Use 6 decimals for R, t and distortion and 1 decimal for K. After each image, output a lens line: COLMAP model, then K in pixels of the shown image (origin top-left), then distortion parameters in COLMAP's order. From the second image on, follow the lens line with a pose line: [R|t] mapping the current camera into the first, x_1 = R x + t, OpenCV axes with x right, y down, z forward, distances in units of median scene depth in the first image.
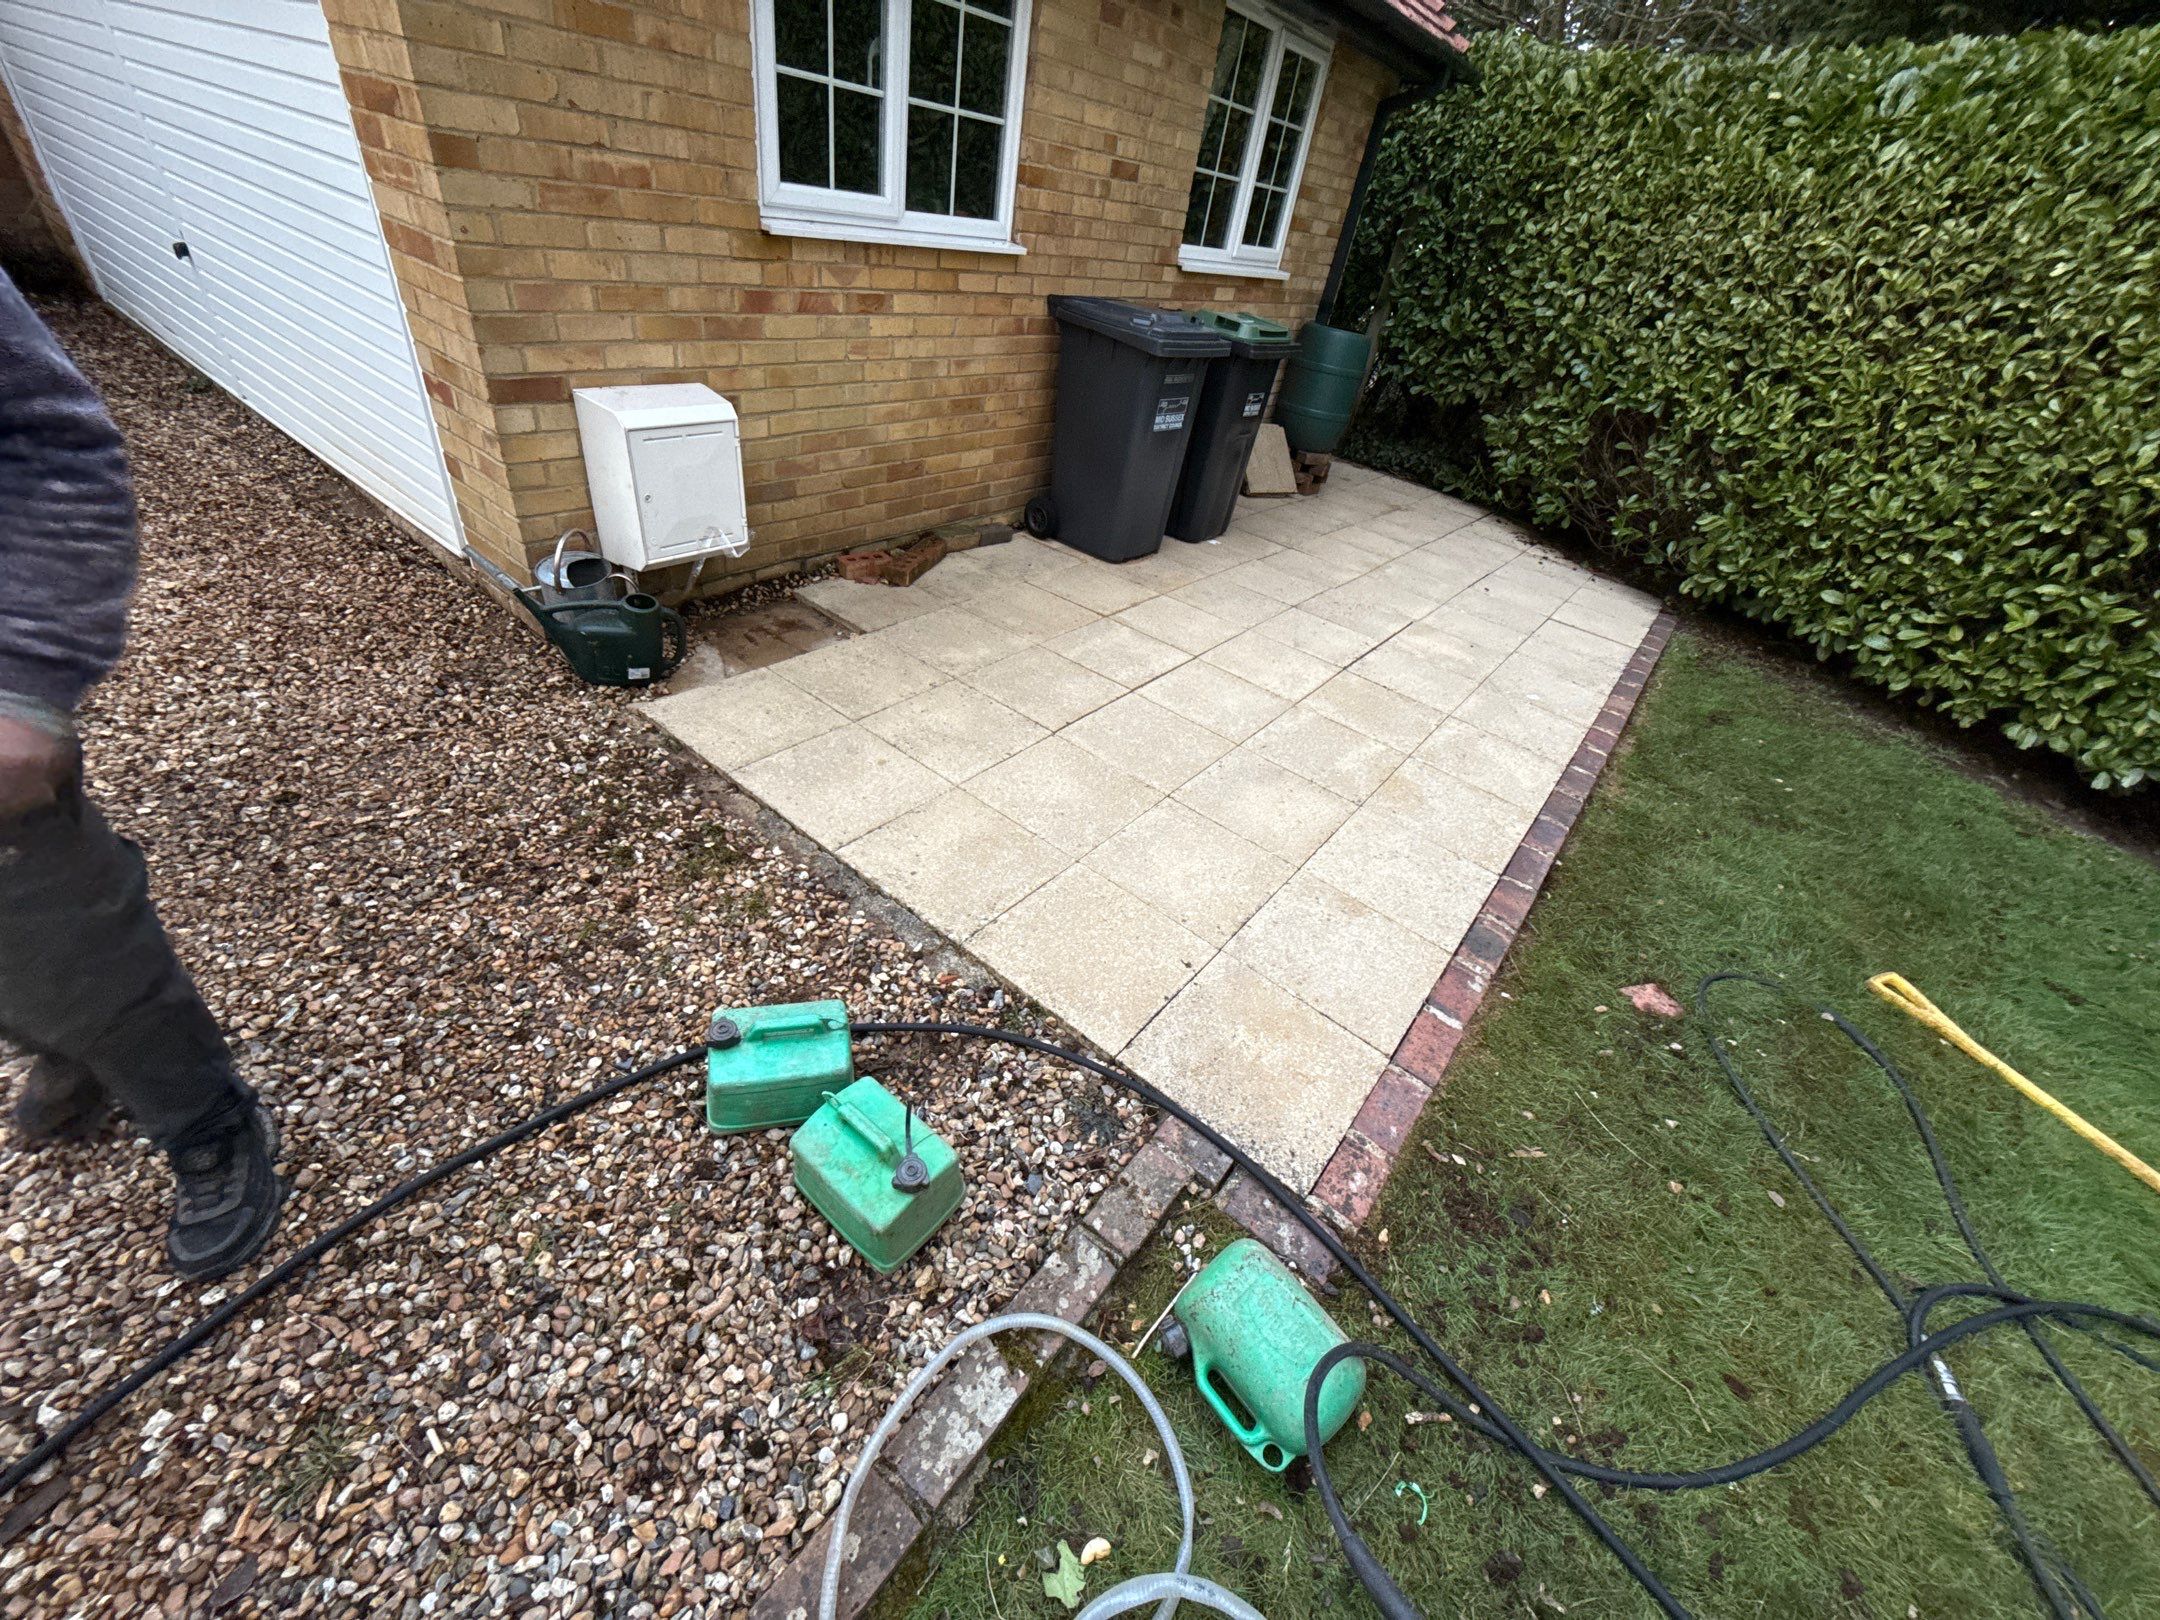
lens RADIAL K [[853.3, 0, 1074.7], [0, 853.3, 815.4], [0, 0, 1]] dist [-0.002249, -0.000375]
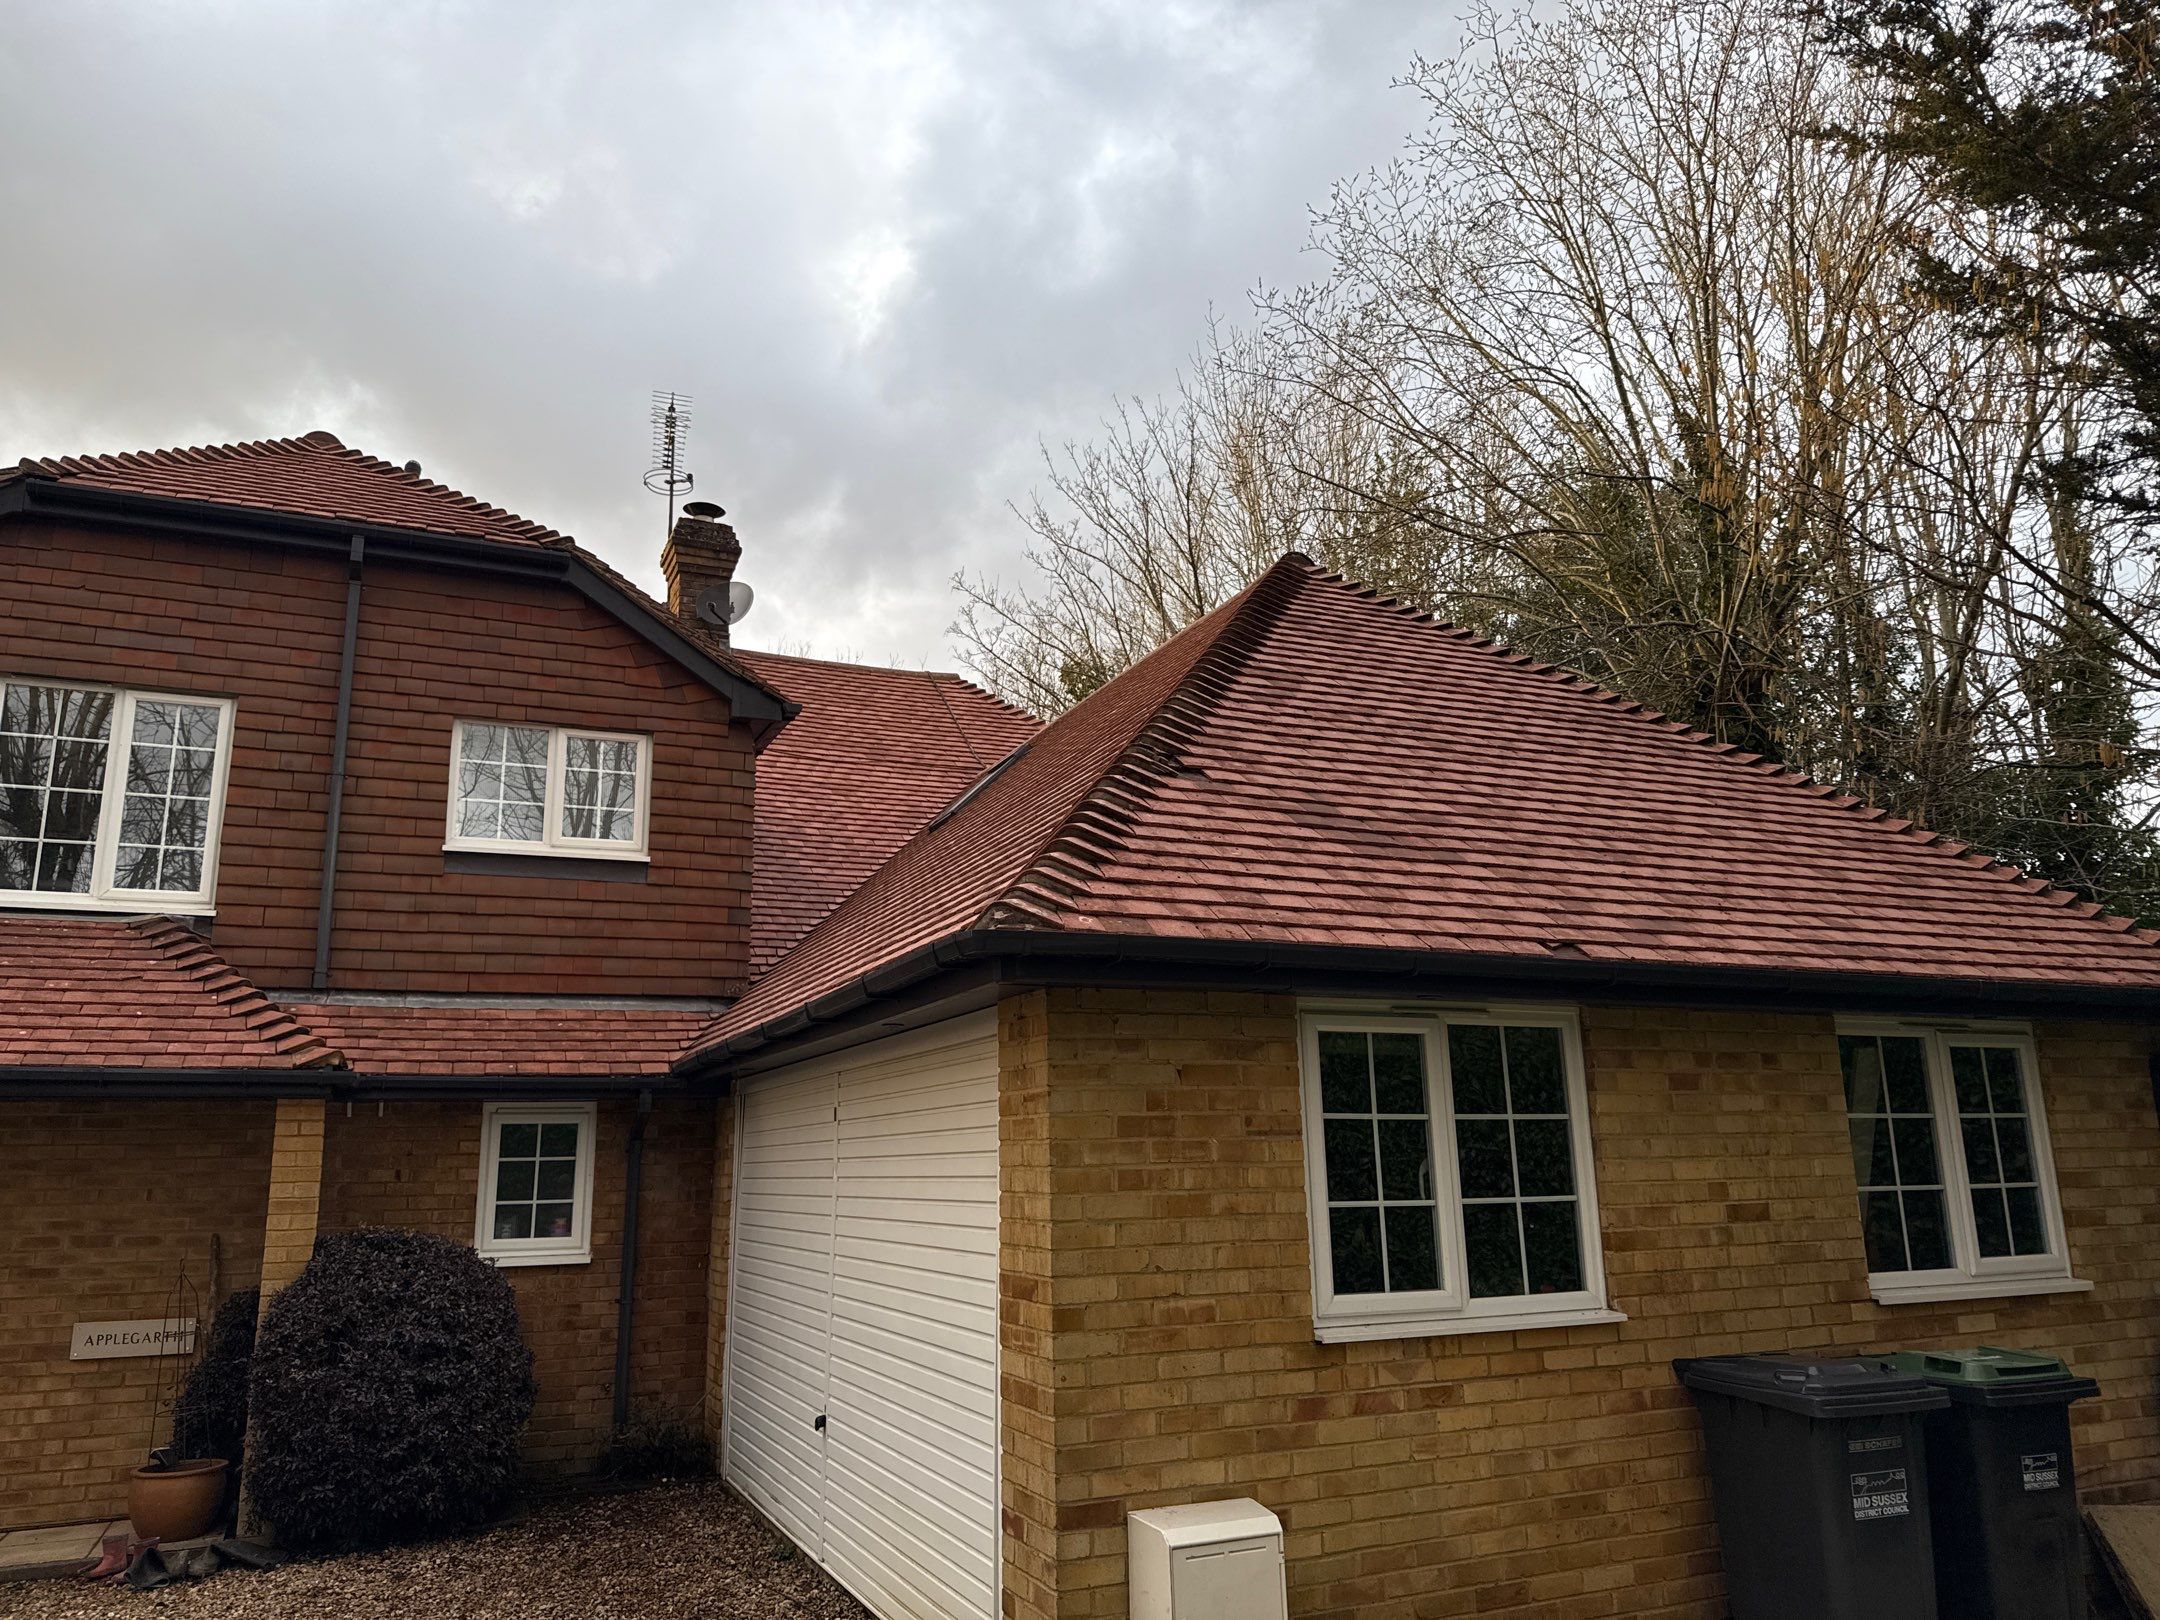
lens RADIAL K [[1522.8, 0, 1080.0], [0, 1522.8, 810.0], [0, 0, 1]] dist [0.053598, -0.072176]
pose [[0.868878, -0.271726, -0.413782, 0.249258], [-0.157343, 0.640939, -0.751293, 0.251558], [0.469355, 0.717888, 0.514143, -0.409160]]
